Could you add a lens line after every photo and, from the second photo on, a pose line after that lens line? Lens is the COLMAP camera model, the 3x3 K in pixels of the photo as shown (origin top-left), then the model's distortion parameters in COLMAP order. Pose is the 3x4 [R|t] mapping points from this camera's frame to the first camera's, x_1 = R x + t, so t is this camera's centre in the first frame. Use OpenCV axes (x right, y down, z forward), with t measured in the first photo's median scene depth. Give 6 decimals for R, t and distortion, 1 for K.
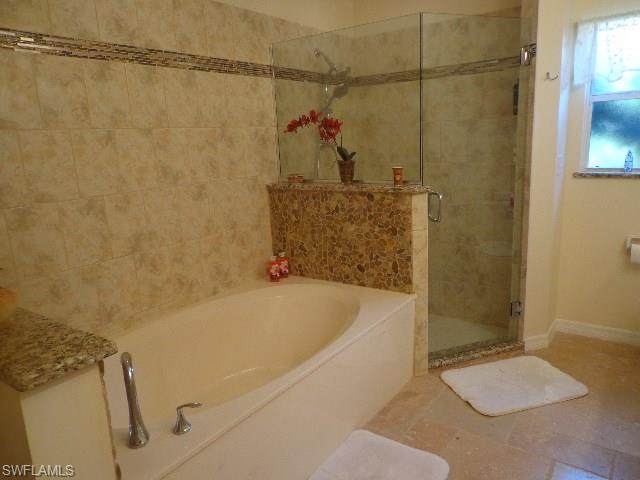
lens RADIAL K [[470.3, 0, 319.3], [0, 470.3, 239.8], [0, 0, 1]] dist [0.007411, -0.004585]
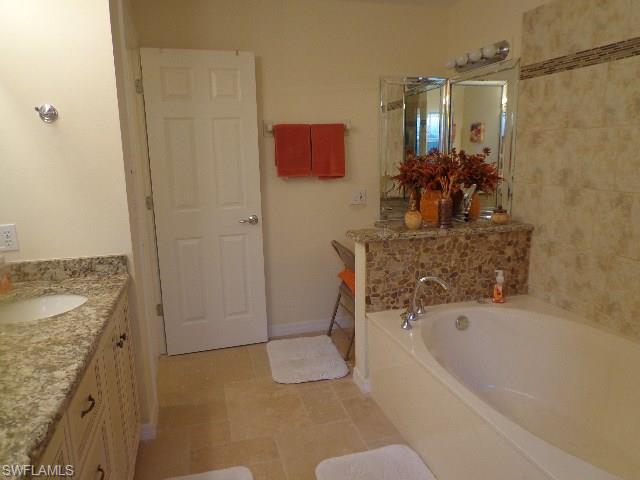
lens RADIAL K [[470.3, 0, 319.3], [0, 470.3, 240.2], [0, 0, 1]] dist [0.007411, -0.004585]
pose [[-0.595337, 0.209435, -0.775700, 0.750971], [-0.125537, 0.929328, 0.347262, -0.273817], [0.793609, 0.304117, -0.526971, 1.076263]]
